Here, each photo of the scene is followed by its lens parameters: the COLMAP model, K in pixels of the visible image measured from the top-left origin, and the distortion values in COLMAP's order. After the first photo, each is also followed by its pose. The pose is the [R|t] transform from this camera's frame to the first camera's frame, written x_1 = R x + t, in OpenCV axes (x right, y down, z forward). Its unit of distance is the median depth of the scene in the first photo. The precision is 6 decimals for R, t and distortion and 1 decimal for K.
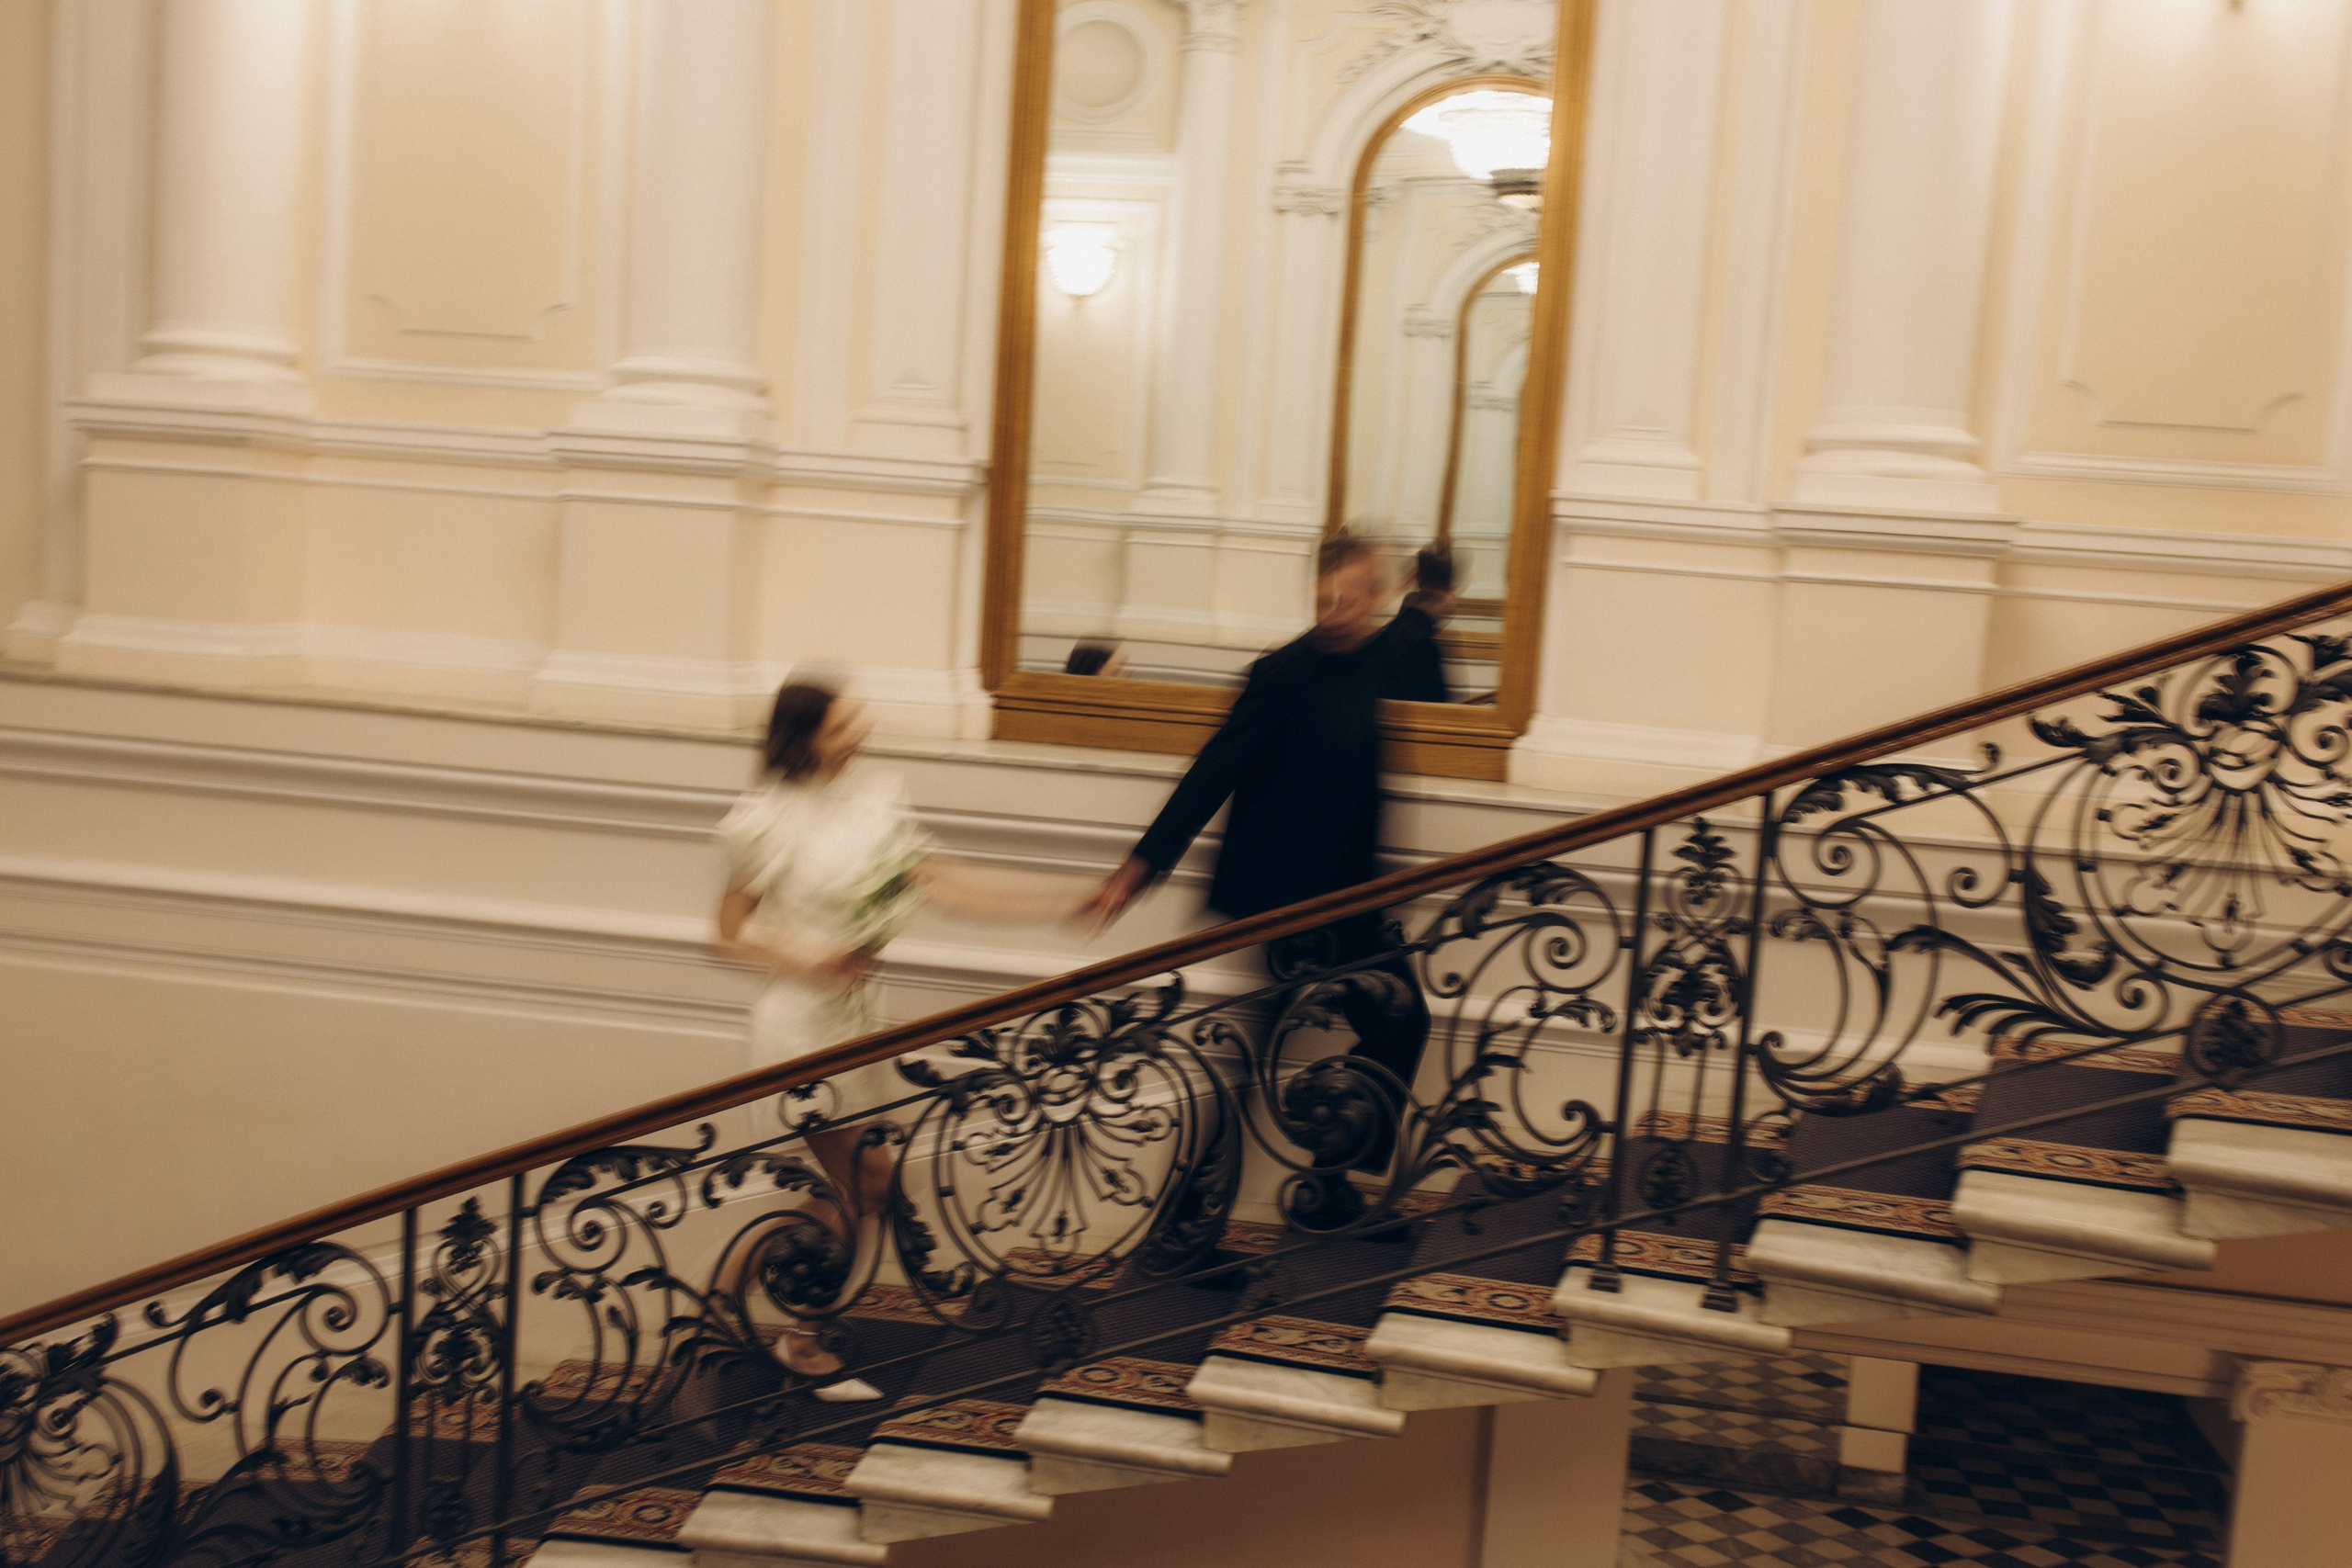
lens RADIAL K [[2358.9, 0, 1193.3], [0, 2358.9, 788.3], [0, 0, 1]] dist [0.013508, 0.016854]
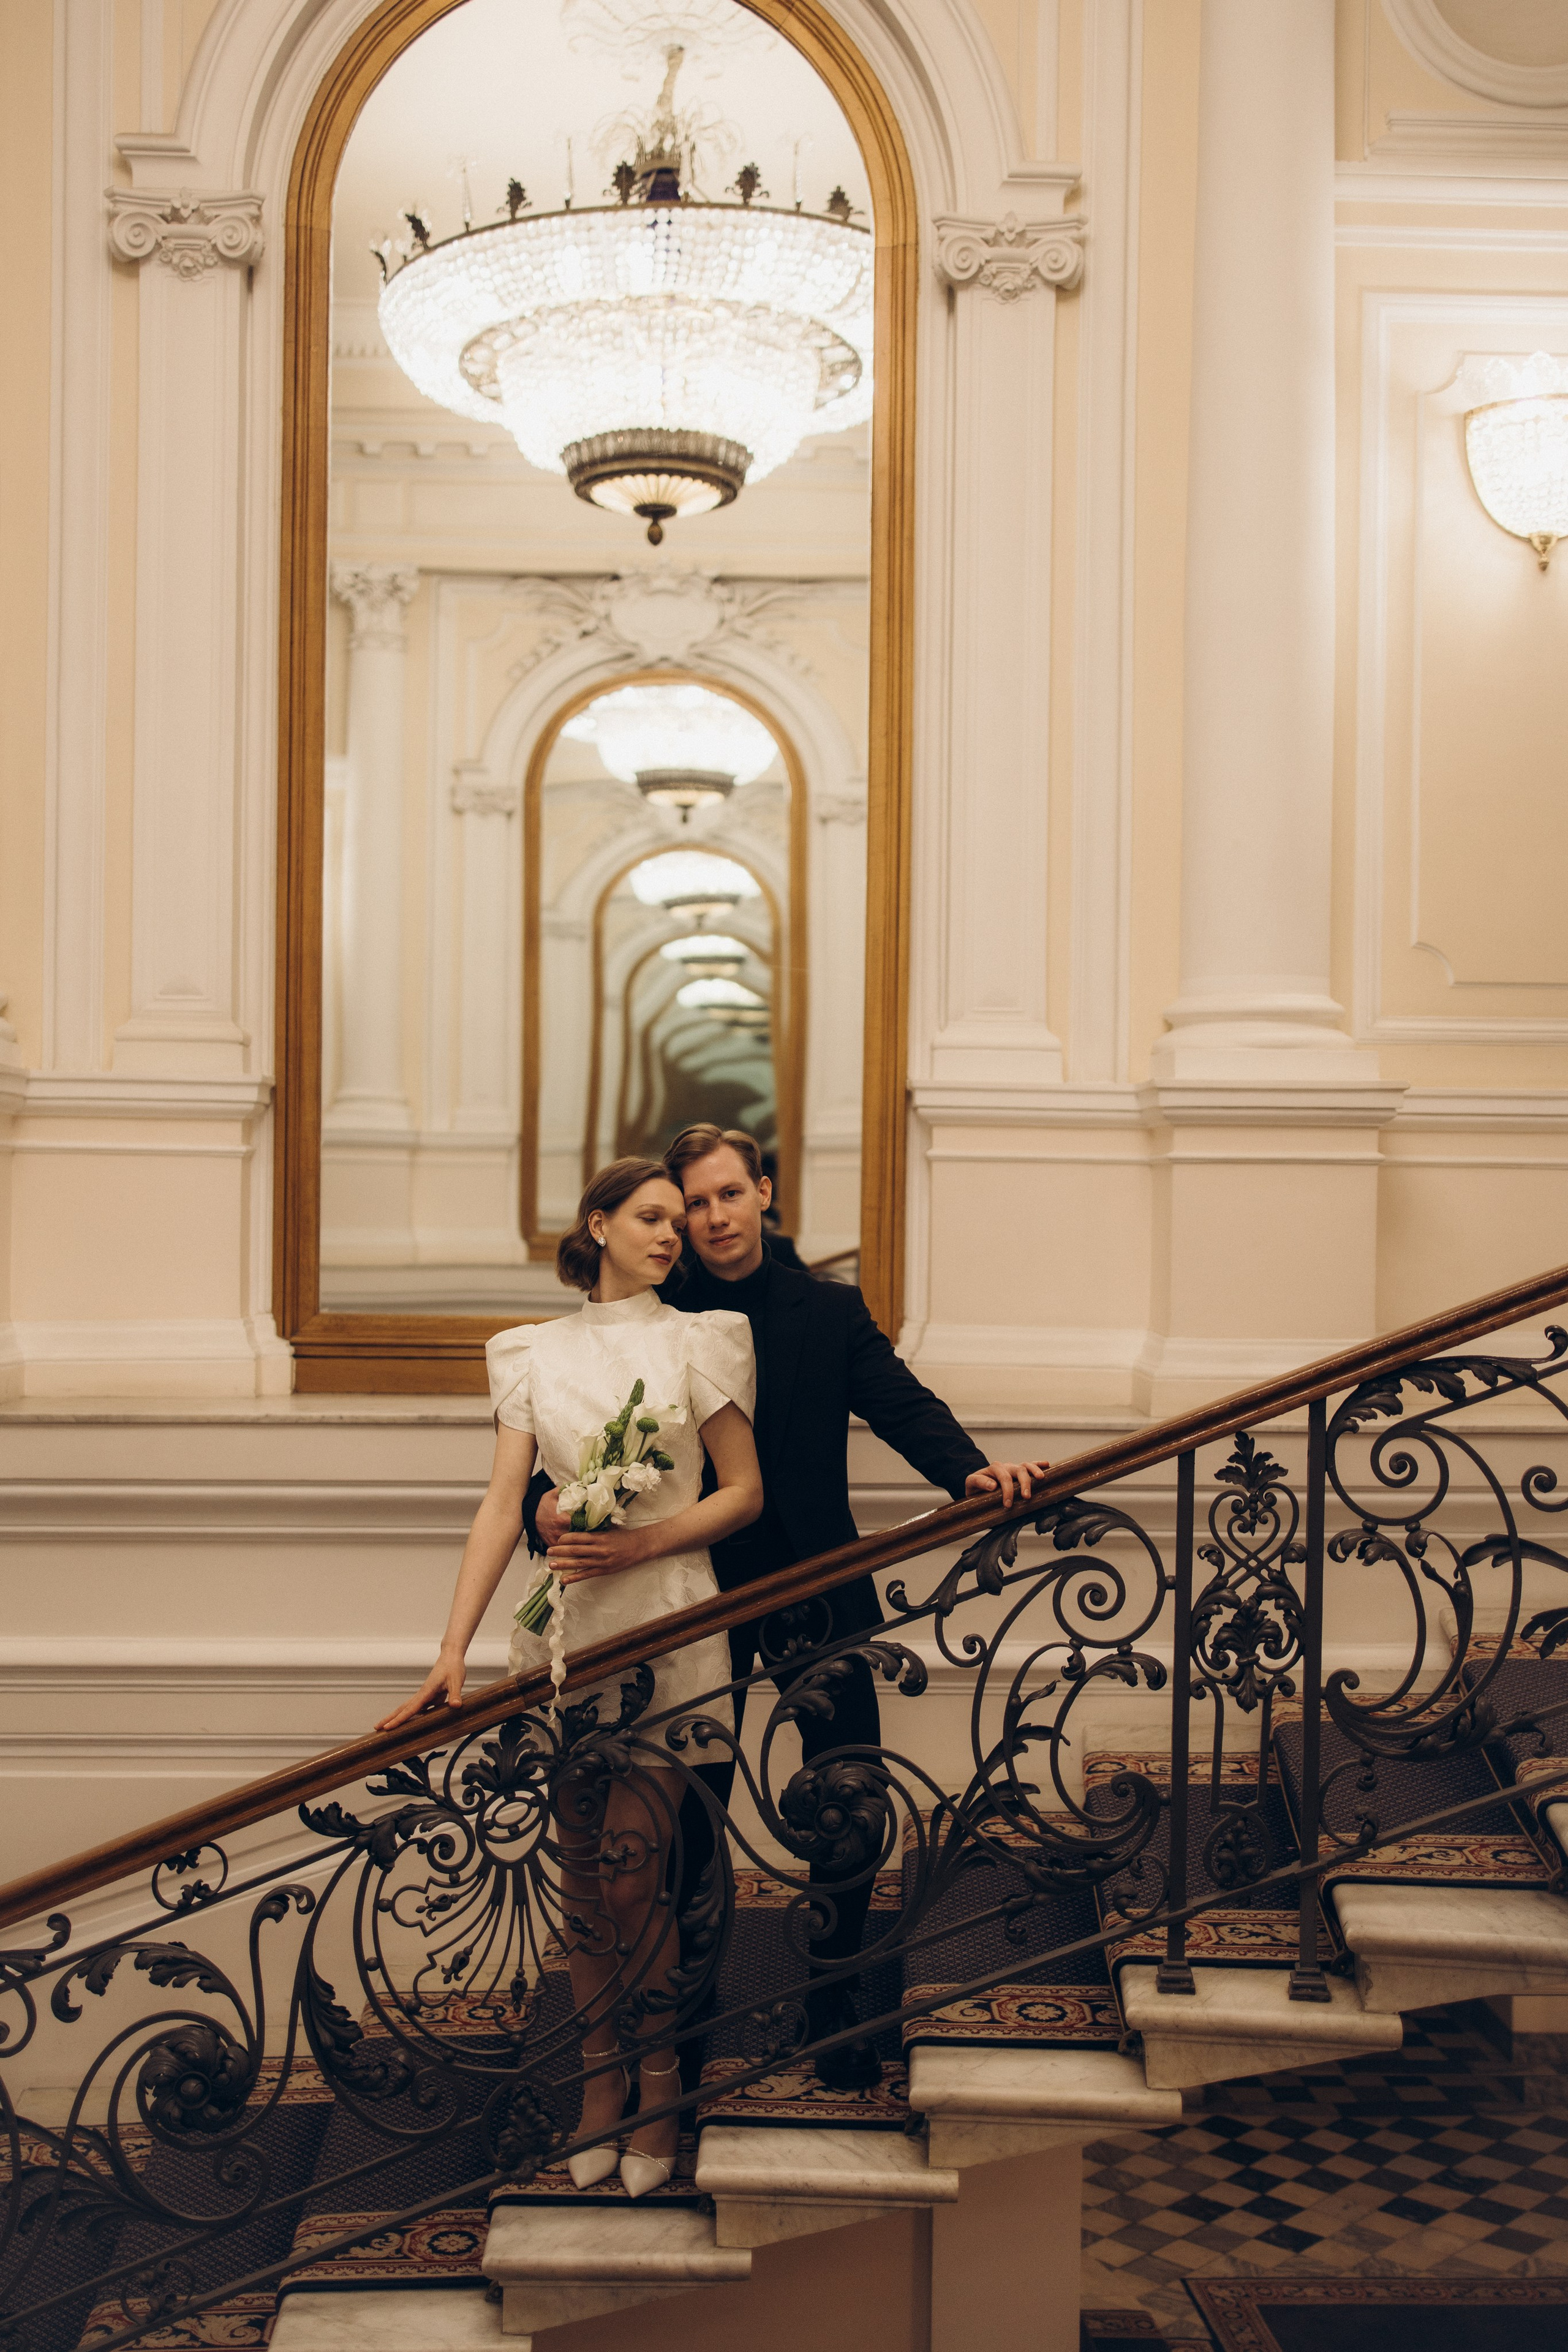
lens RADIAL K [[2359.1, 0, 784.0], [0, 2359.1, 1176.0], [0, 0, 1]] dist [0.013508, 0.016854]
pose [[0.976331, -0.056994, 0.208638, -0.122089], [0.075761, 0.993658, -0.083088, -0.021121], [-0.202579, 0.096928, 0.974457, 0.152081]]
